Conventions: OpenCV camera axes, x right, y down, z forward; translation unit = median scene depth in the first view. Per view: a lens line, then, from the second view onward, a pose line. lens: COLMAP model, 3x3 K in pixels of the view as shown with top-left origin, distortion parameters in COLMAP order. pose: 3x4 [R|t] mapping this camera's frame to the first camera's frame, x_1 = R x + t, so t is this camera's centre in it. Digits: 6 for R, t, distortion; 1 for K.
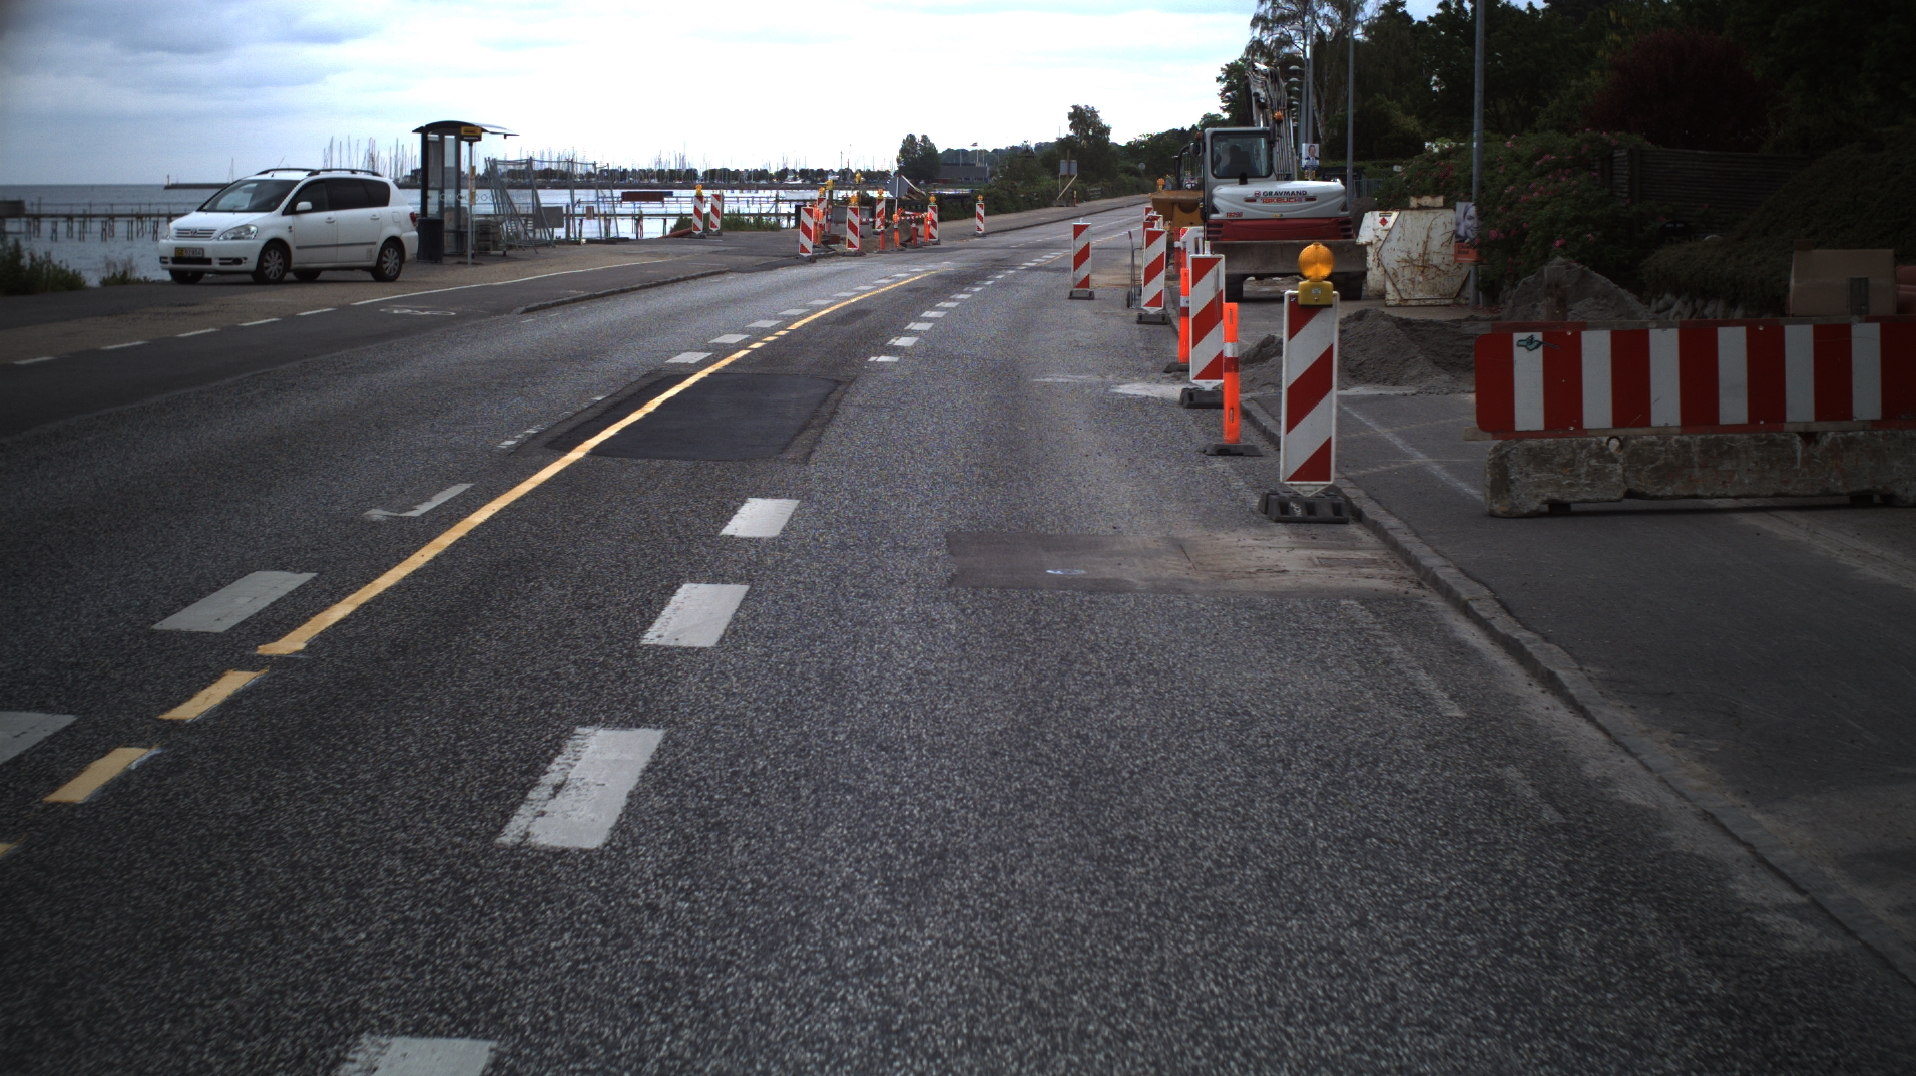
lens RADIAL K [[3470.8, 0, 958.0], [0, 3470.8, 538.0], [0, 0, 1]] dist [-0.304859, 0.391534]
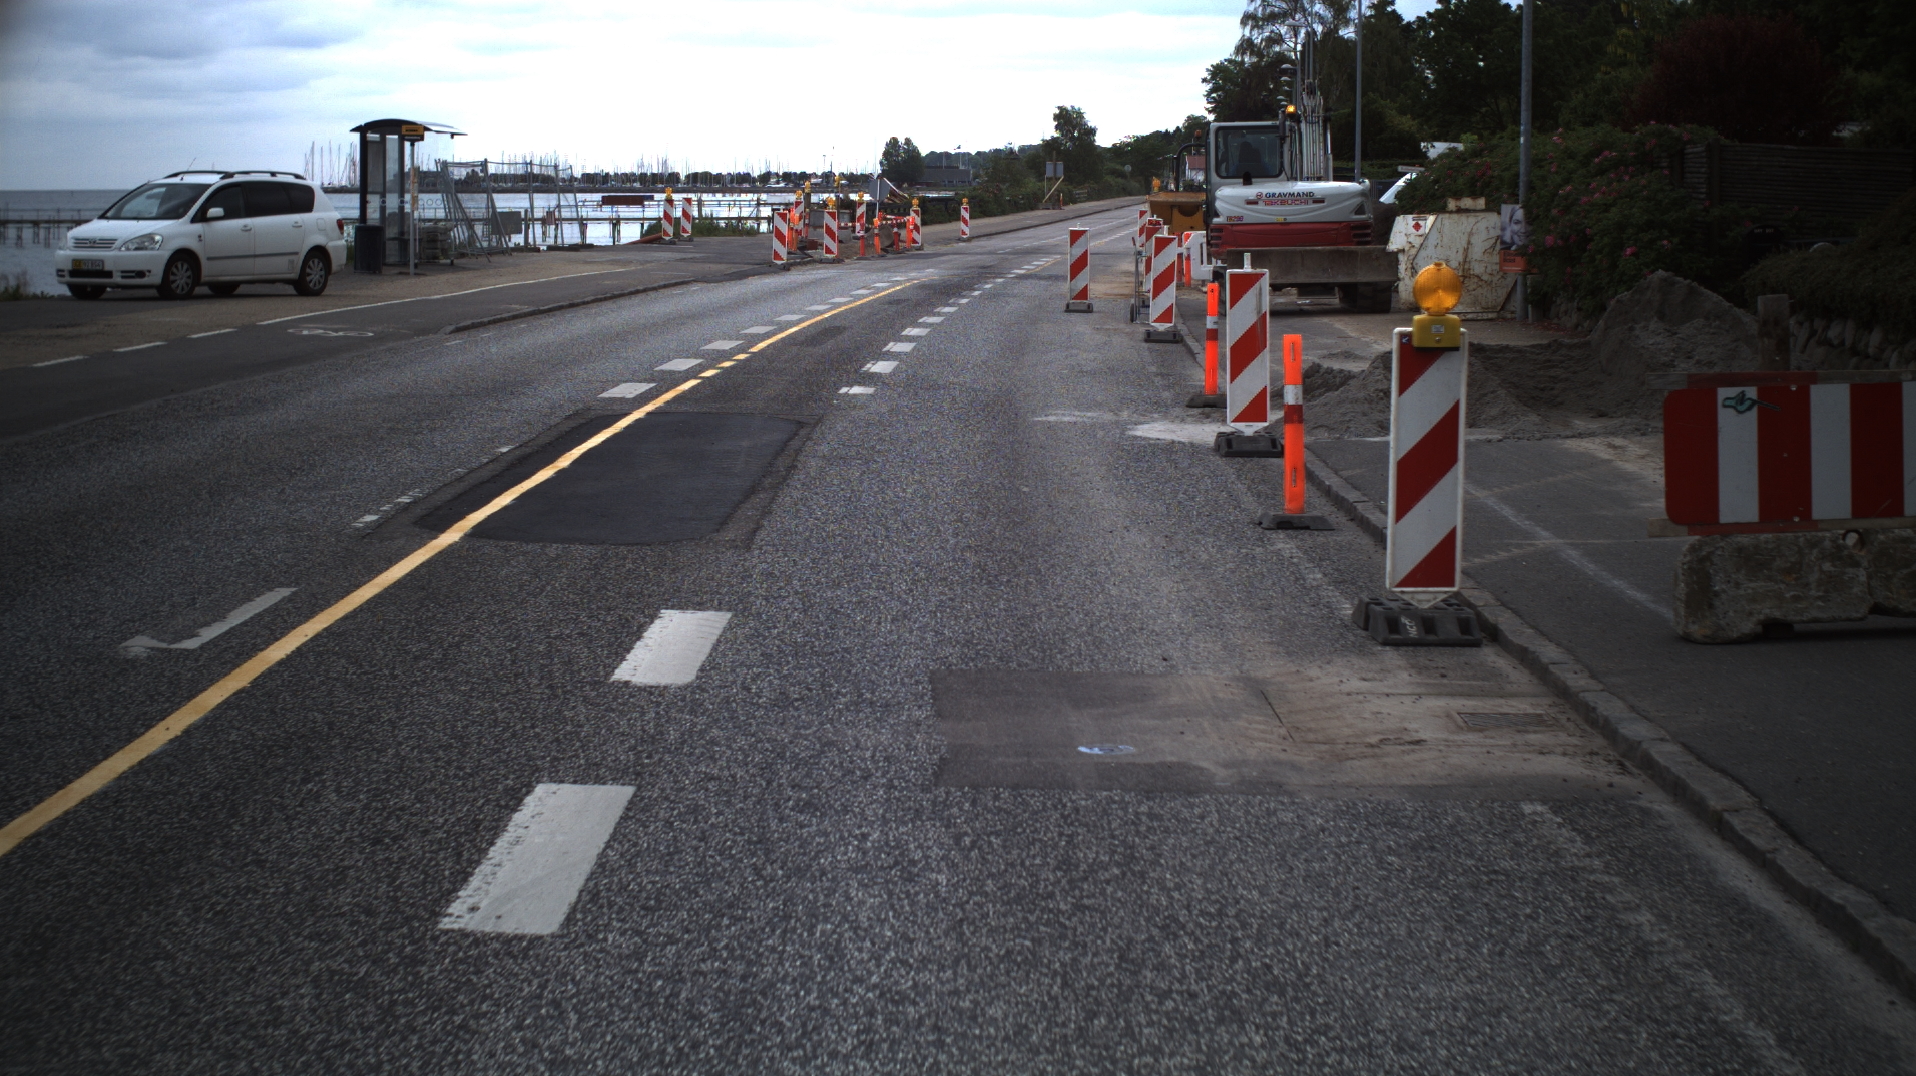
lens RADIAL K [[3470.8, 0, 958.0], [0, 3470.8, 538.0], [0, 0, 1]] dist [-0.304859, 0.391534]
pose [[0.999985, -0.003208, 0.004470, -0.000271], [0.003212, 0.999995, -0.000808, -0.007874], [-0.004467, 0.000822, 0.999990, 0.079739]]
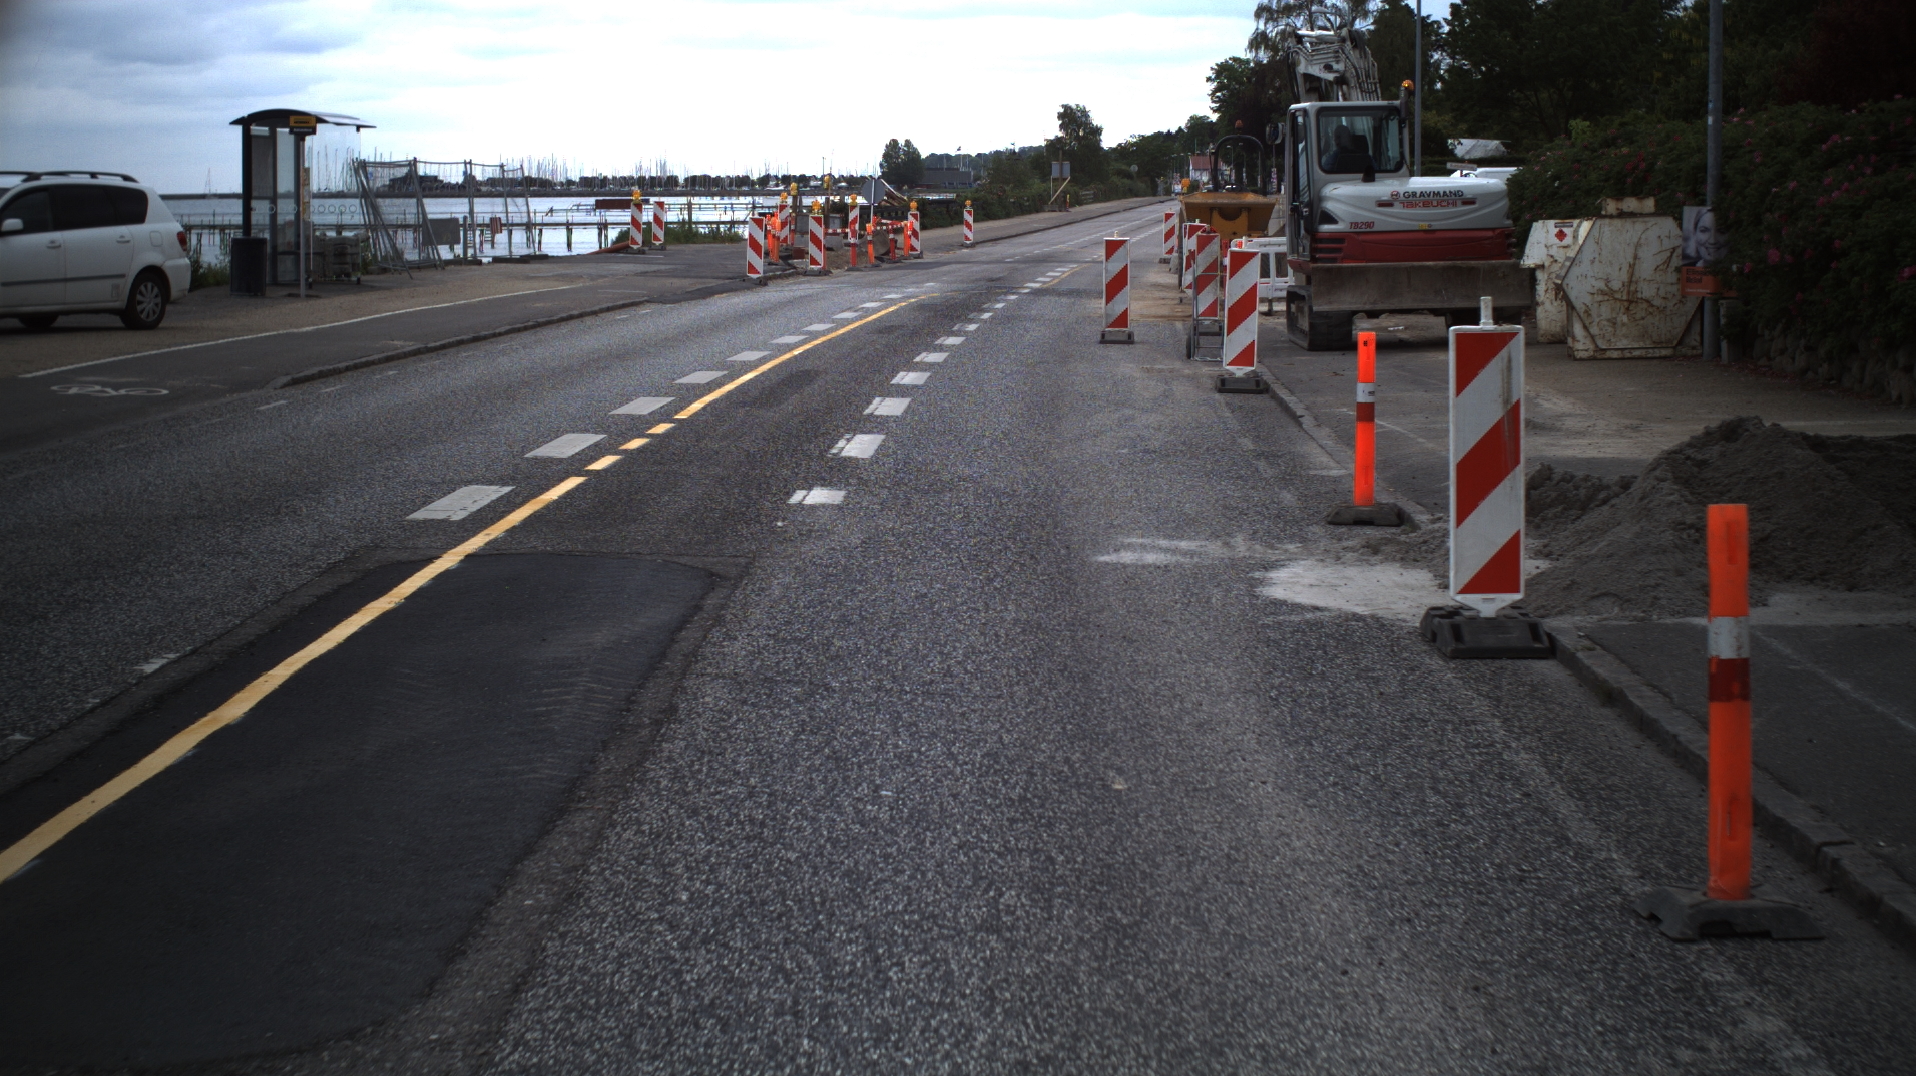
lens RADIAL K [[3470.8, 0, 958.0], [0, 3470.8, 538.0], [0, 0, 1]] dist [-0.304859, 0.391534]
pose [[0.999961, -0.007965, 0.003849, -0.000553], [0.007970, 0.999967, -0.001410, -0.023777], [-0.003838, 0.001440, 0.999992, 0.239666]]
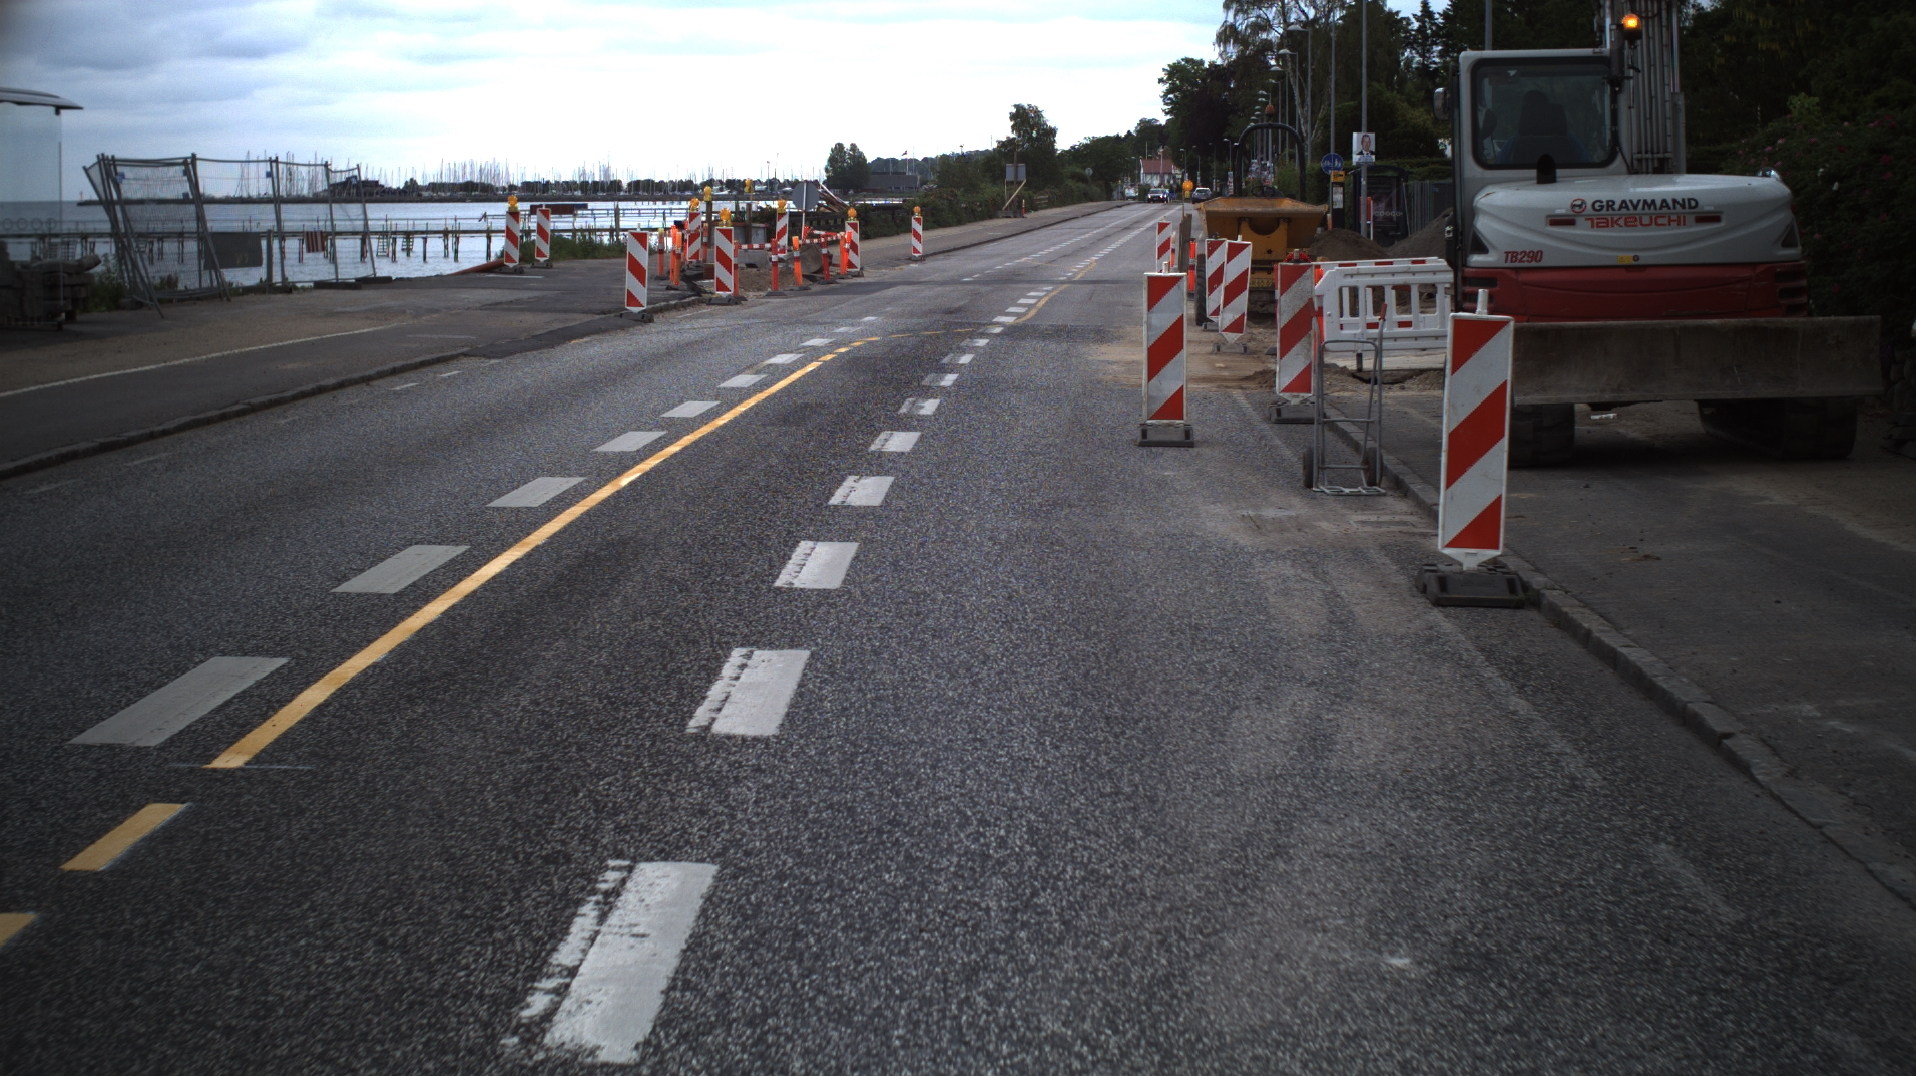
lens RADIAL K [[3470.8, 0, 958.0], [0, 3470.8, 538.0], [0, 0, 1]] dist [-0.304859, 0.391534]
pose [[0.999768, -0.009653, 0.019244, 0.000177], [0.009703, 0.999950, -0.002525, -0.048308], [-0.019219, 0.002711, 0.999812, 0.479209]]
